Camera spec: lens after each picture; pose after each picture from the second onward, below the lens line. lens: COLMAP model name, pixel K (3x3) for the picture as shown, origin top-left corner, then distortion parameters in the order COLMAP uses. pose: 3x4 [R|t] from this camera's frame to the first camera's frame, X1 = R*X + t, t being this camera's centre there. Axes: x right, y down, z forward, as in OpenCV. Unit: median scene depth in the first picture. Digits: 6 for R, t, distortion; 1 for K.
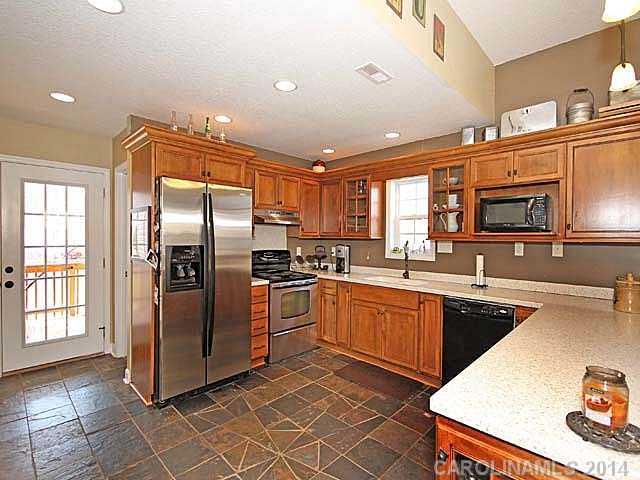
lens RADIAL K [[318.7, 0, 322.0], [0, 318.7, 241.6], [0, 0, 1]] dist [0.005654, -0.003898]
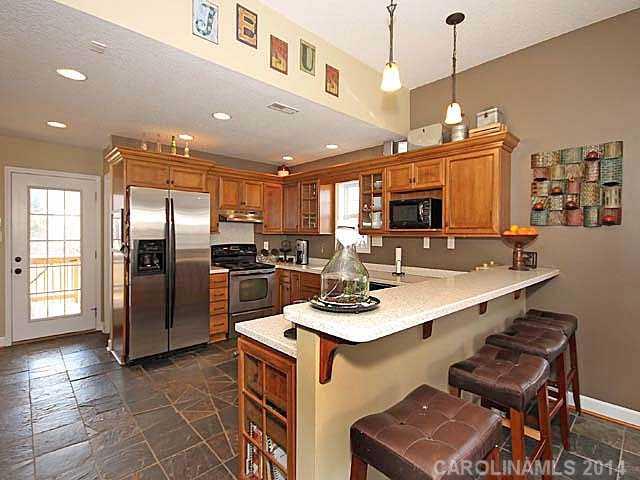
lens RADIAL K [[318.7, 0, 316.7], [0, 318.7, 236.7], [0, 0, 1]] dist [0.005654, -0.003898]
pose [[0.999323, -0.000358, -0.036784, 0.232857], [0.000291, 0.999998, -0.001821, 0.002745], [0.036785, 0.001810, 0.999322, -0.203784]]
